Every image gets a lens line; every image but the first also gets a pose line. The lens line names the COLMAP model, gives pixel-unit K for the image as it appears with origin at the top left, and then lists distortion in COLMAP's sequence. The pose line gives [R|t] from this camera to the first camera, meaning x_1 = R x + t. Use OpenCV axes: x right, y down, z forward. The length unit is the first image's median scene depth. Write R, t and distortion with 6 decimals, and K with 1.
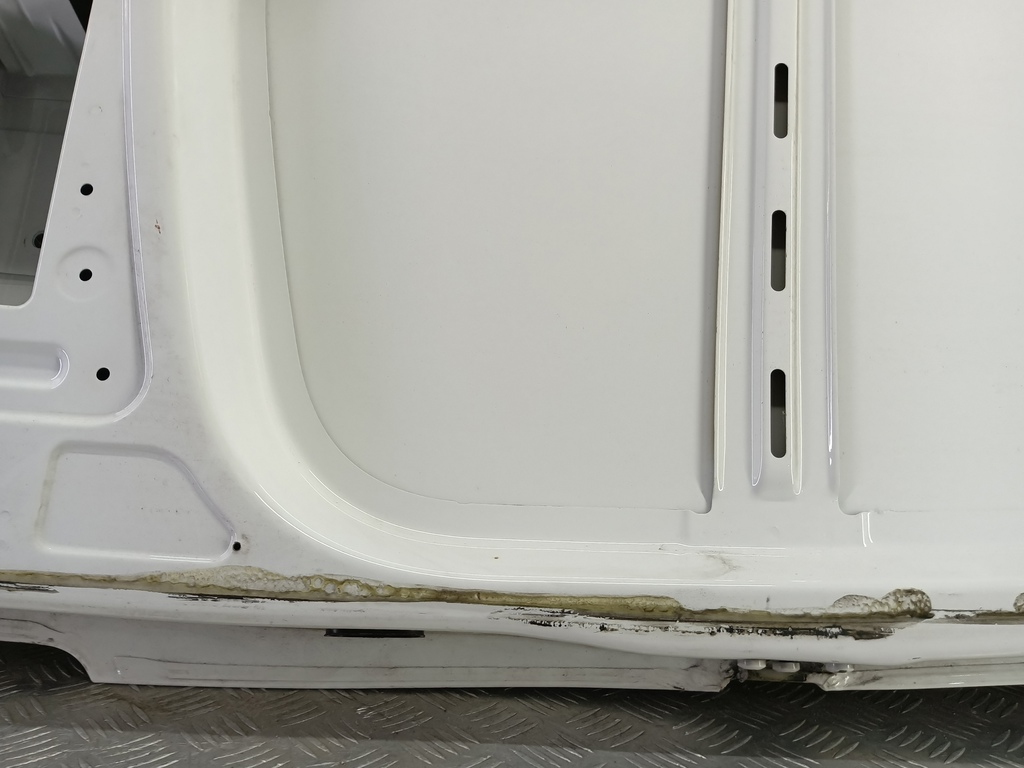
lens RADIAL K [[852.6, 0, 506.2], [0, 852.6, 387.5], [0, 0, 1]] dist [0.081095, -0.158376]
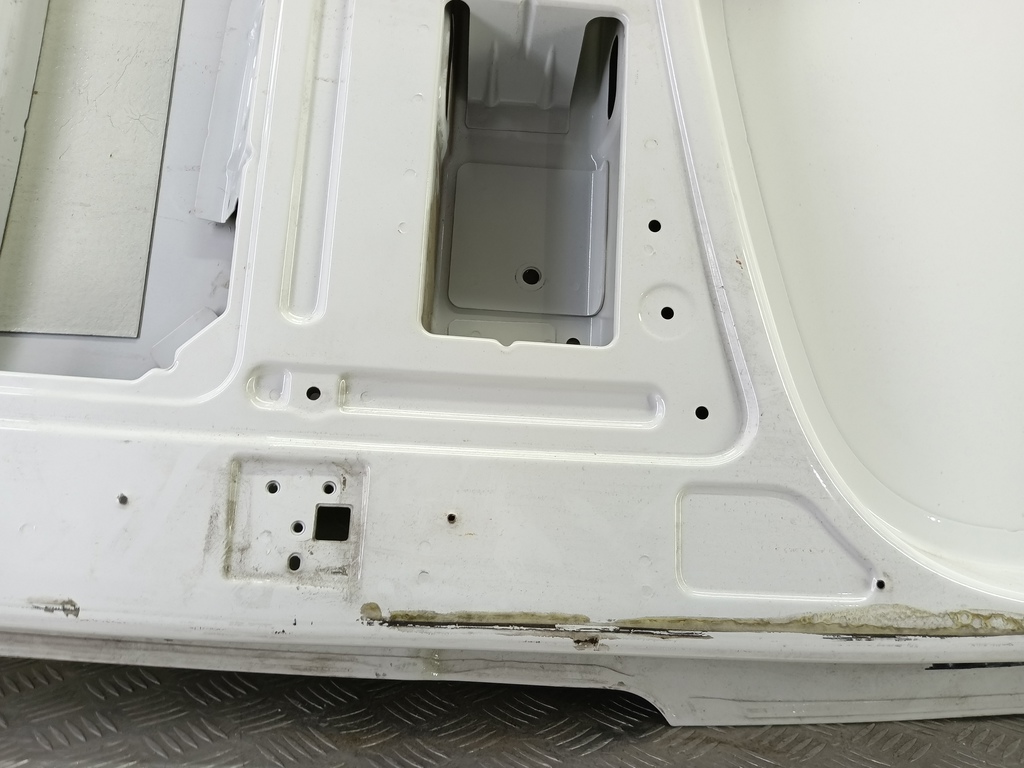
lens RADIAL K [[852.6, 0, 517.2], [0, 852.6, 388.9], [0, 0, 1]] dist [0.081095, -0.158376]
pose [[0.998728, -0.029055, 0.041218, -0.713784], [0.029119, 0.999575, -0.000958, -0.047825], [-0.041172, 0.002157, 0.999150, 0.024883]]
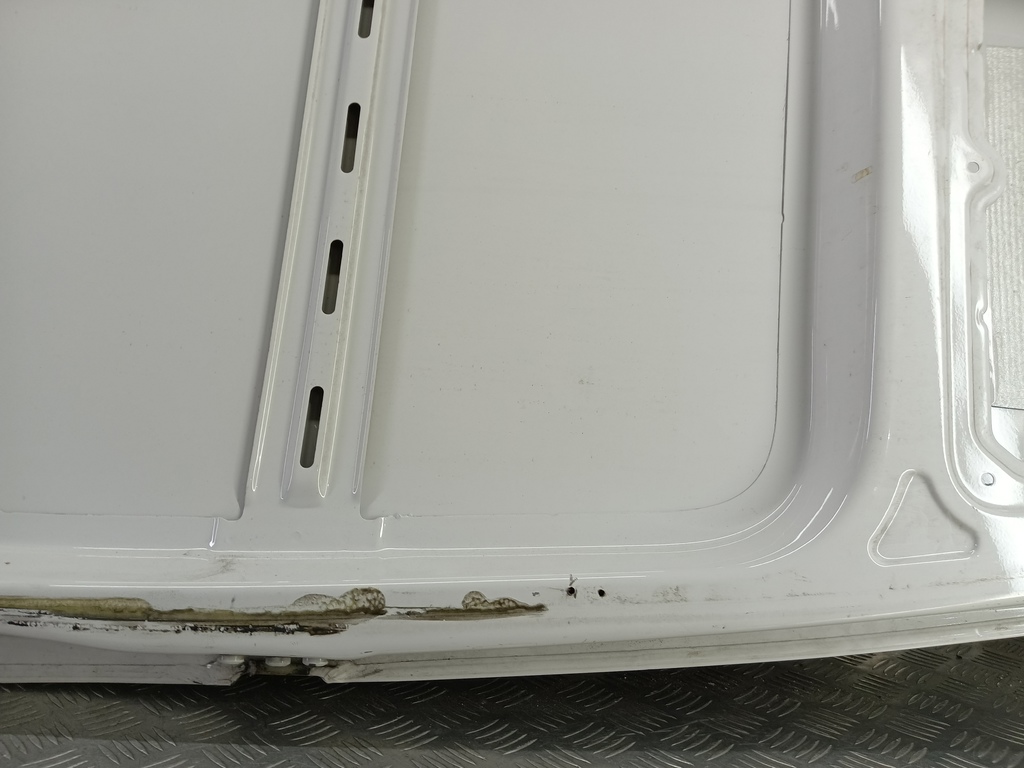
lens RADIAL K [[852.6, 0, 505.8], [0, 852.6, 379.4], [0, 0, 1]] dist [0.081095, -0.158376]
pose [[0.999774, -0.001489, 0.021225, 0.583785], [0.001784, 0.999902, -0.013864, -0.015990], [-0.021203, 0.013899, 0.999679, -0.096279]]
